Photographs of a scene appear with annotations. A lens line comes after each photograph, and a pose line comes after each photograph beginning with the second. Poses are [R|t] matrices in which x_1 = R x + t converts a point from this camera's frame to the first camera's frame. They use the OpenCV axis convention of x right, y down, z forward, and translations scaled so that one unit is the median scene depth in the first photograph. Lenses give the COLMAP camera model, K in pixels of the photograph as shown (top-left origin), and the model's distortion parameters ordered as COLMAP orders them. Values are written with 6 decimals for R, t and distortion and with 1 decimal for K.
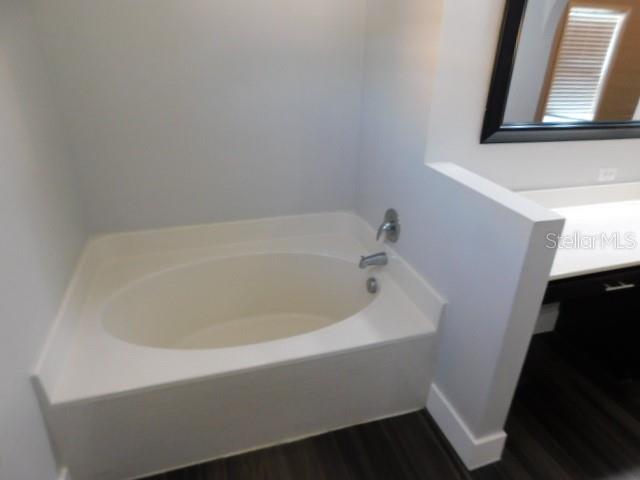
lens RADIAL K [[422.0, 0, 319.0], [0, 422.0, 241.3], [0, 0, 1]] dist [-0.069433, 0.038264]
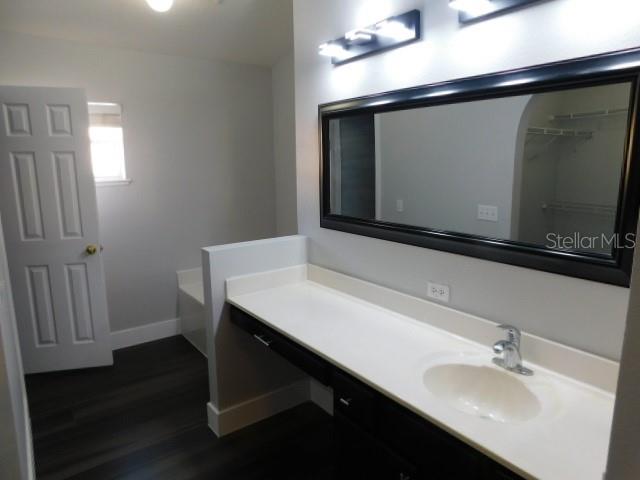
lens RADIAL K [[422.0, 0, 319.9], [0, 422.0, 238.7], [0, 0, 1]] dist [-0.069433, 0.038264]
pose [[0.316434, 0.131805, -0.939413, 1.419495], [-0.393023, 0.919523, -0.003373, -0.165689], [0.863367, 0.370278, 0.342771, 0.464004]]
